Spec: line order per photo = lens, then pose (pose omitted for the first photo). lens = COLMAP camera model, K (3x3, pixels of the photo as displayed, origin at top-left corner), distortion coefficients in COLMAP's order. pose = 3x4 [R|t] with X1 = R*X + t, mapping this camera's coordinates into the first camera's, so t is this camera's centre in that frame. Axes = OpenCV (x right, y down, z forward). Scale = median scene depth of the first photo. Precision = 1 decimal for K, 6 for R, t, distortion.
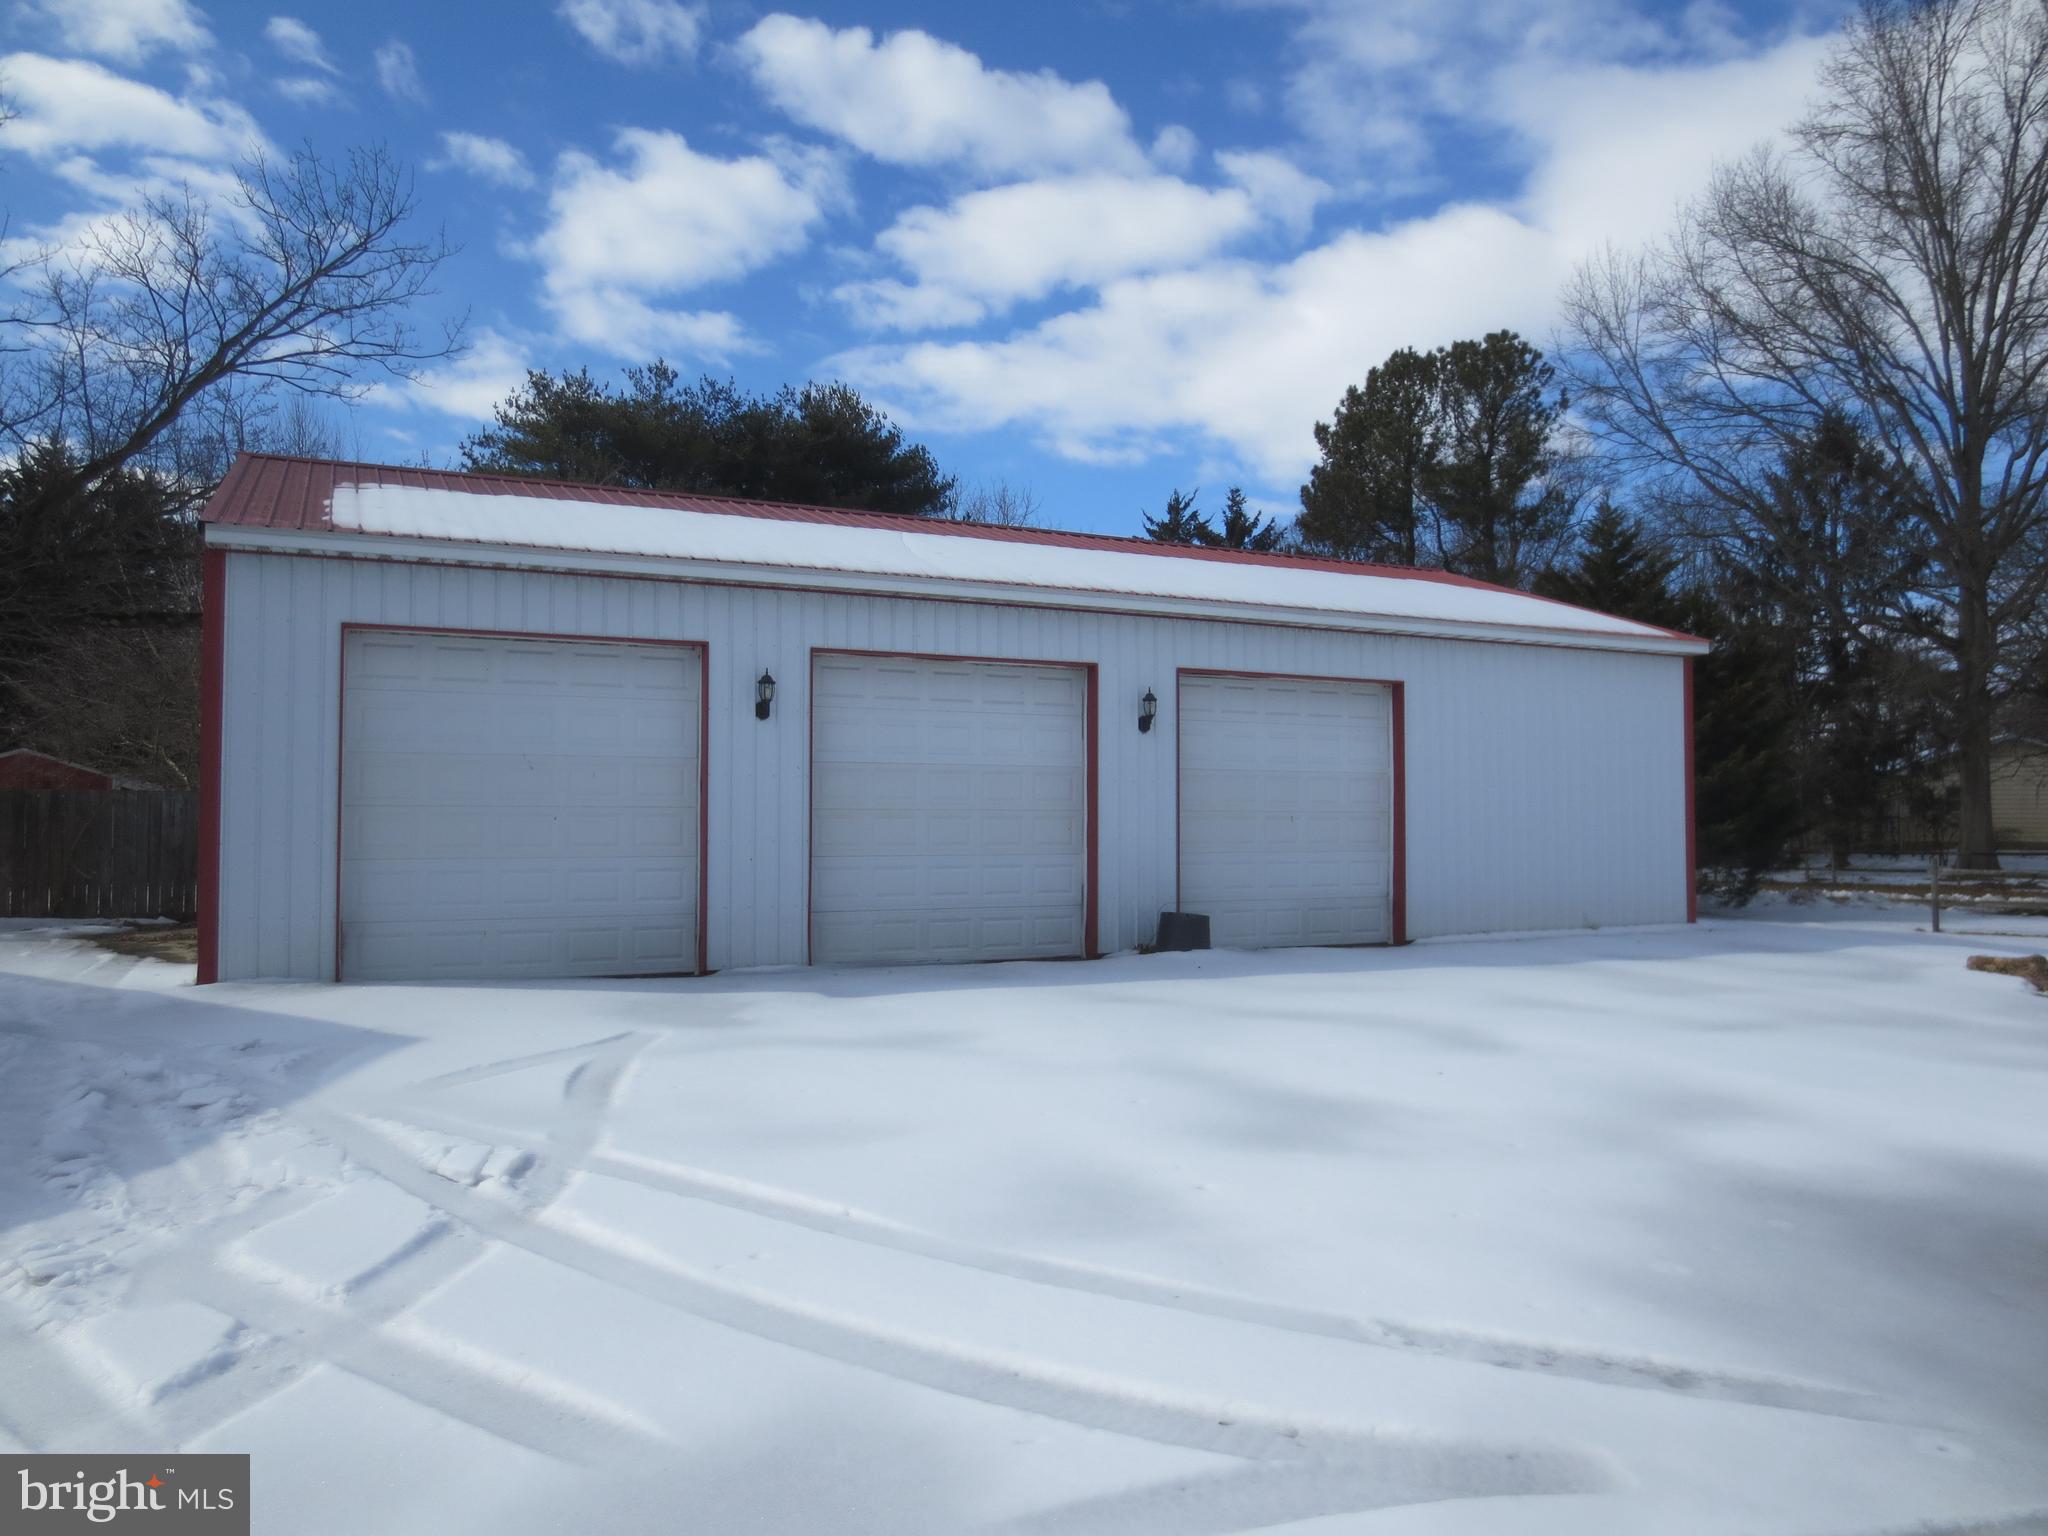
lens RADIAL K [[1473.6, 0, 1031.5], [0, 1473.6, 758.1], [0, 0, 1]] dist [-0.026342, 0.016049]
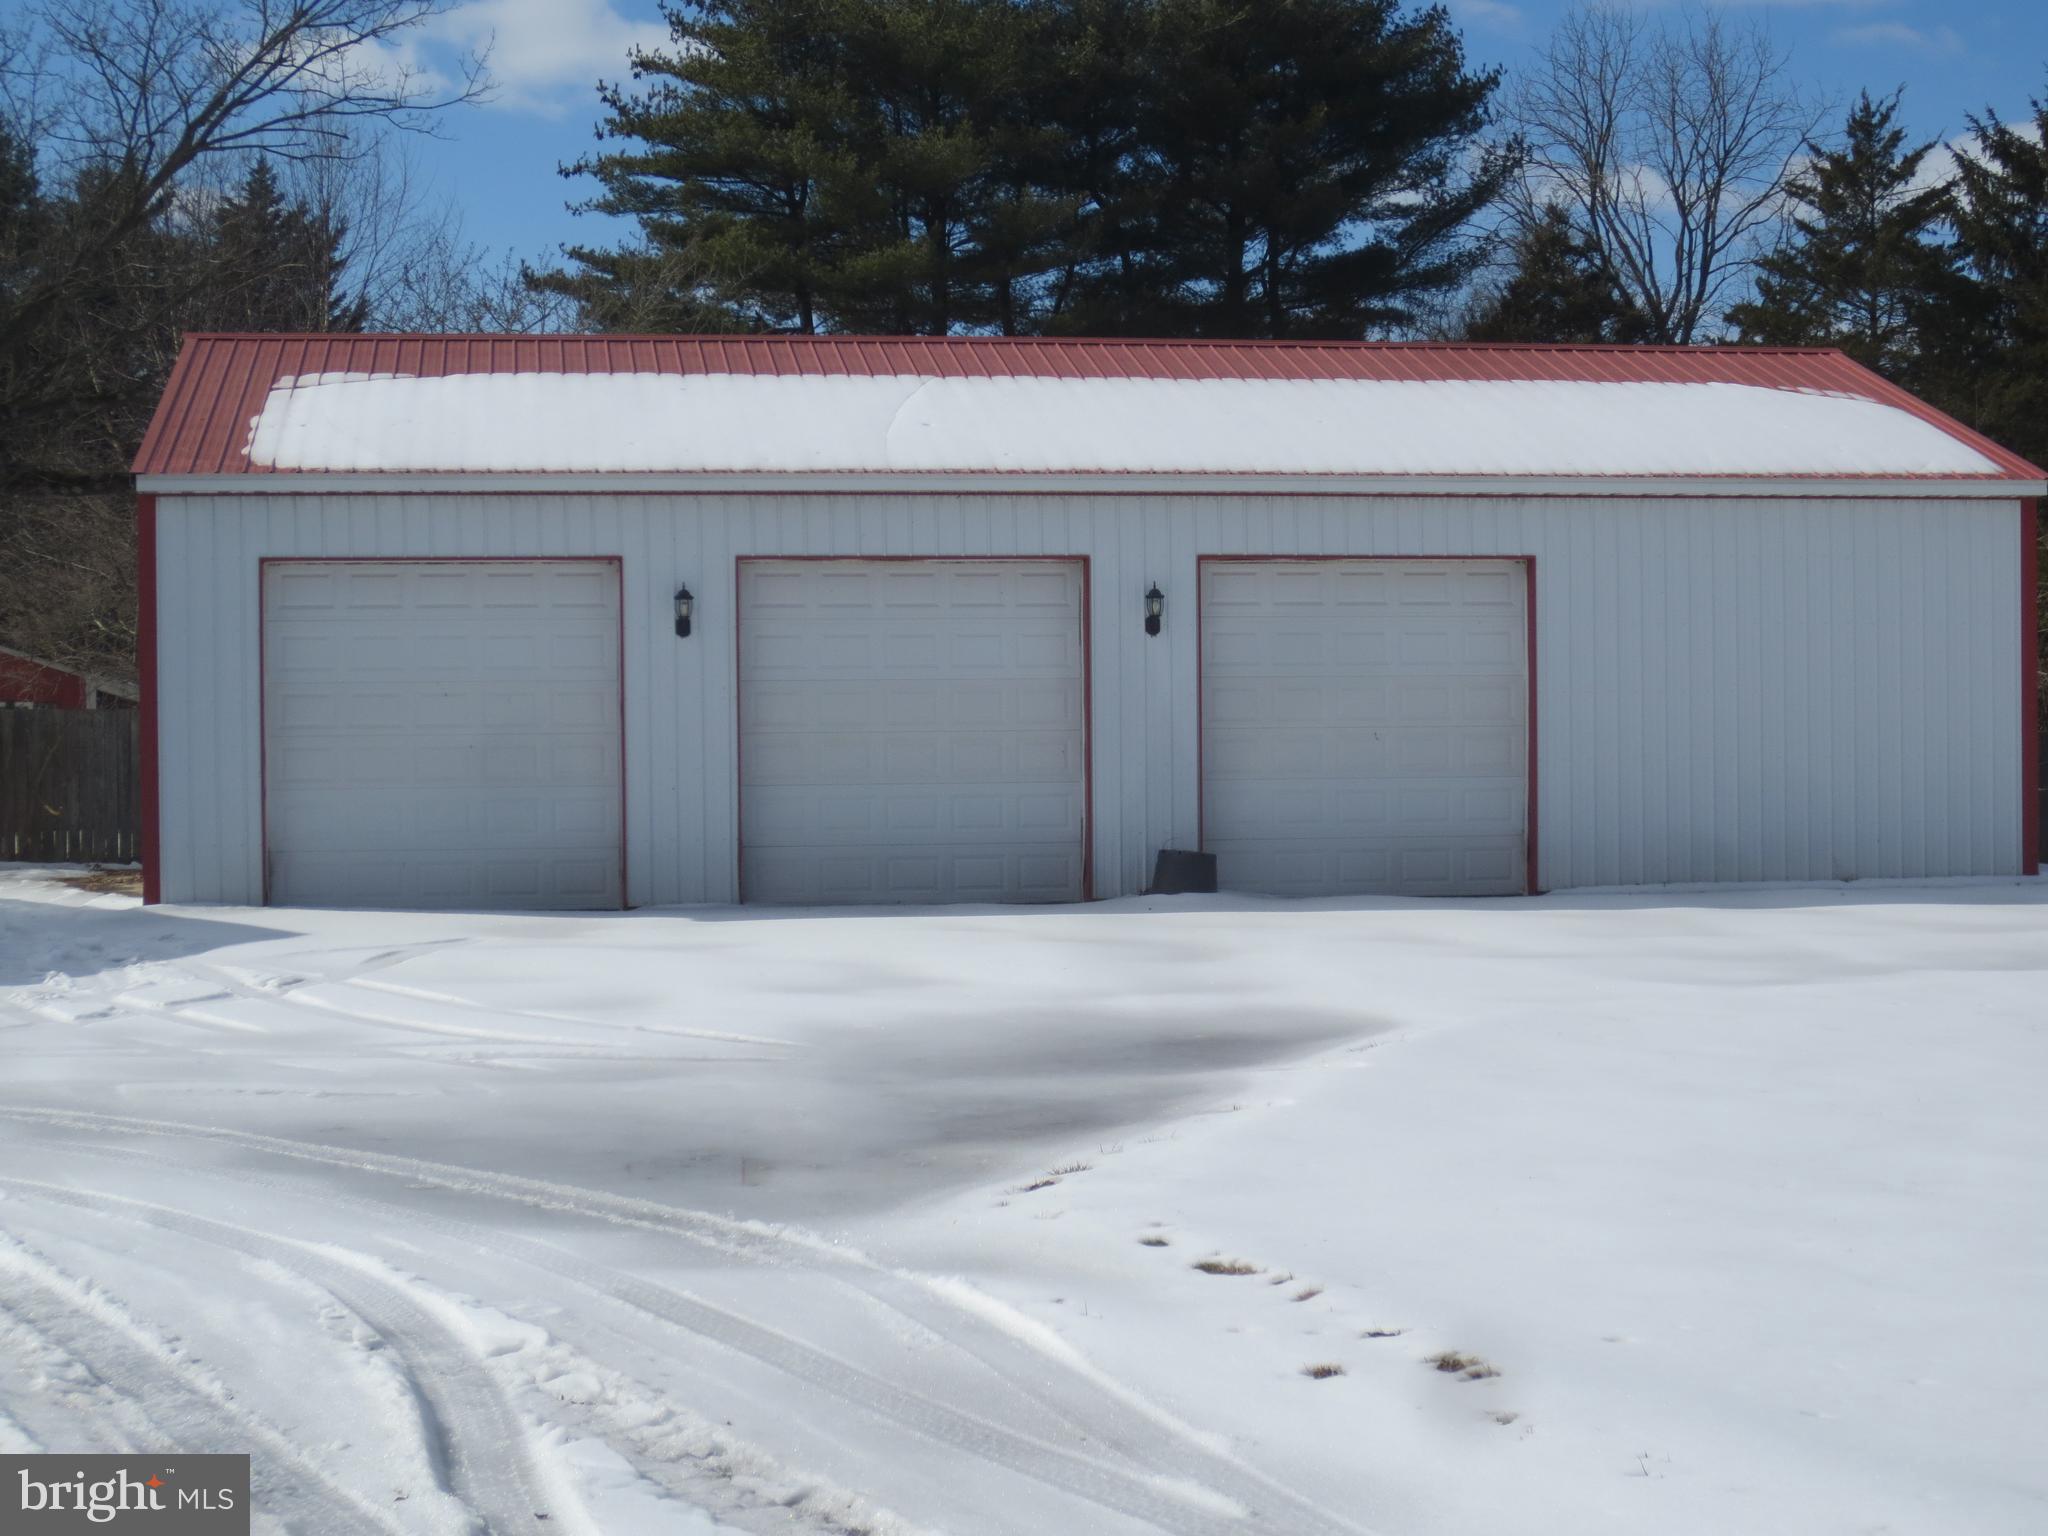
lens RADIAL K [[3447.0, 0, 1025.8], [0, 3447.0, 768.2], [0, 0, 1]] dist [-0.173904, 0.000000]
pose [[0.955944, -0.006904, -0.293467, 0.587501], [0.023861, 0.998243, 0.054240, -0.050045], [0.292577, -0.058853, 0.954429, -0.894650]]
